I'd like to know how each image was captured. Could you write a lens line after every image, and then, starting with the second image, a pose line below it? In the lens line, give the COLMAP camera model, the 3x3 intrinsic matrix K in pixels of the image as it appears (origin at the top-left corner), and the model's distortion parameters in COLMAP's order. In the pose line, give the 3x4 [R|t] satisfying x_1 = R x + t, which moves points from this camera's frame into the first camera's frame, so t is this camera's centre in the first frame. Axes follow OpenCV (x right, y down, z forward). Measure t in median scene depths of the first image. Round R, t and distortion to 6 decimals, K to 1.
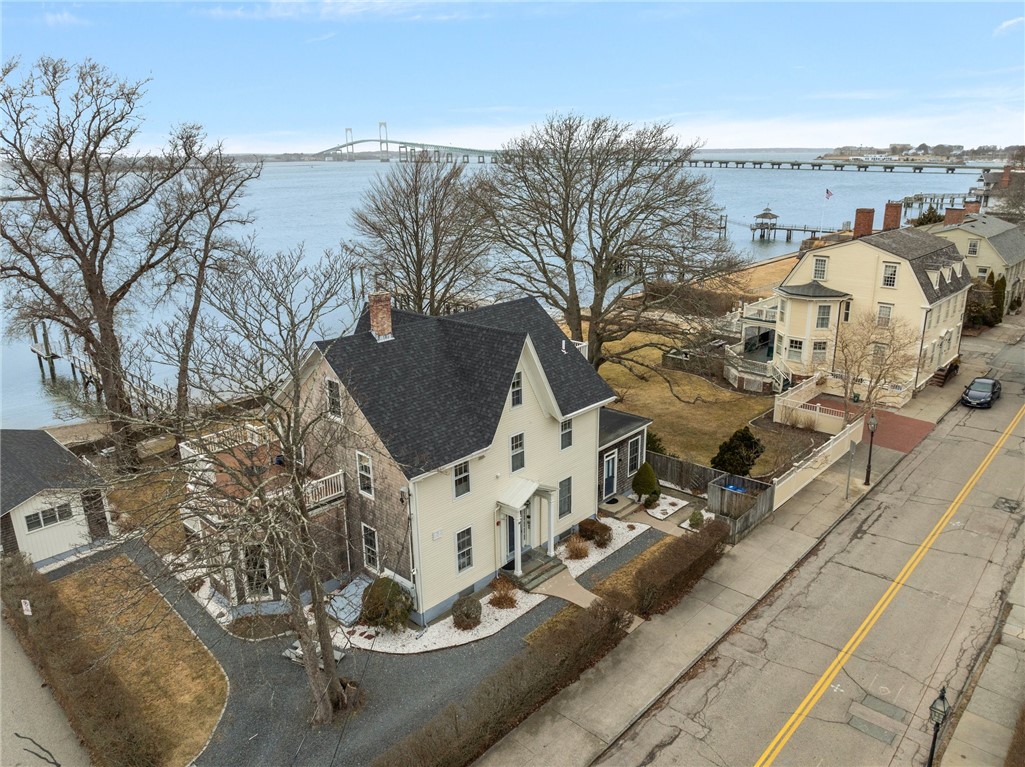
lens RADIAL K [[723.3, 0, 507.8], [0, 723.3, 383.0], [0, 0, 1]] dist [-0.018959, -0.007356]
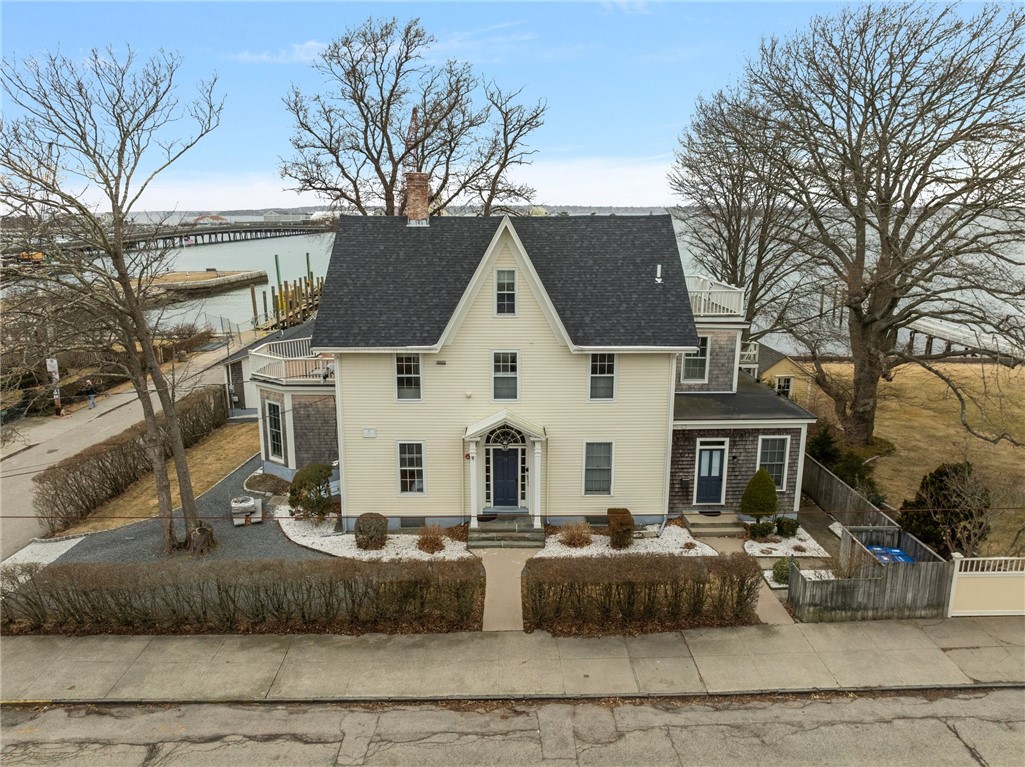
lens RADIAL K [[723.3, 0, 517.6], [0, 723.3, 382.8], [0, 0, 1]] dist [-0.018959, -0.007356]
pose [[0.697810, 0.179723, -0.693369, 0.532061], [-0.222663, 0.974479, 0.028498, 0.072518], [0.680796, 0.134501, 0.720019, 0.411403]]
